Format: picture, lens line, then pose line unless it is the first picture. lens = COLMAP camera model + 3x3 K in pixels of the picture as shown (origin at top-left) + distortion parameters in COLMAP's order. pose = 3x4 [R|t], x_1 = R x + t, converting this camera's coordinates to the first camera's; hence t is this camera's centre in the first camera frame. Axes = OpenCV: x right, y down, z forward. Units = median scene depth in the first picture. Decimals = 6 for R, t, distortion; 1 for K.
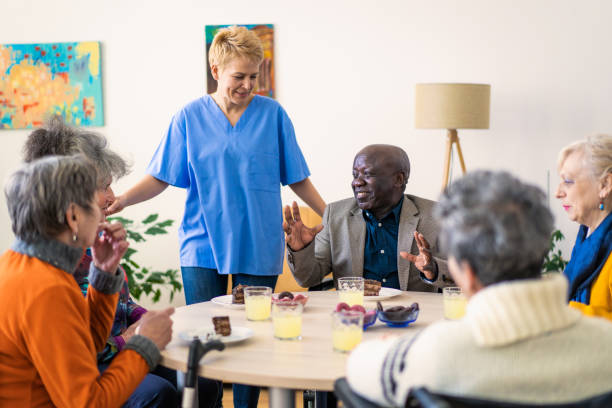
lens RADIAL K [[914.2, 0, 306.0], [0, 914.2, 204.0], [0, 0, 1]] dist [-0.054100, -0.030137]
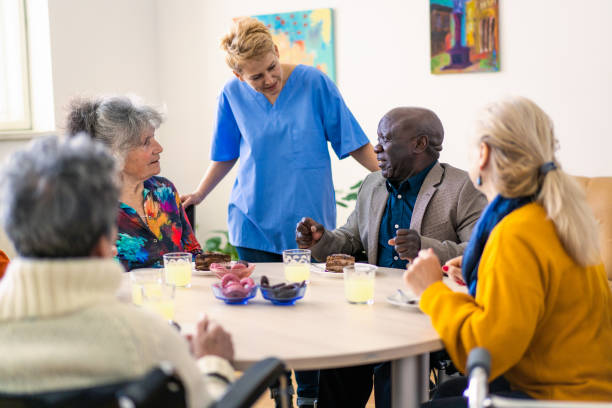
lens RADIAL K [[921.9, 0, 305.8], [0, 921.9, 171.5], [0, 0, 1]] dist [0.030242, -0.002447]
pose [[0.862614, 0.032094, -0.504843, 0.275462], [-0.032615, 0.999437, 0.007807, -0.003458], [0.504810, 0.009731, 0.863176, 0.097175]]
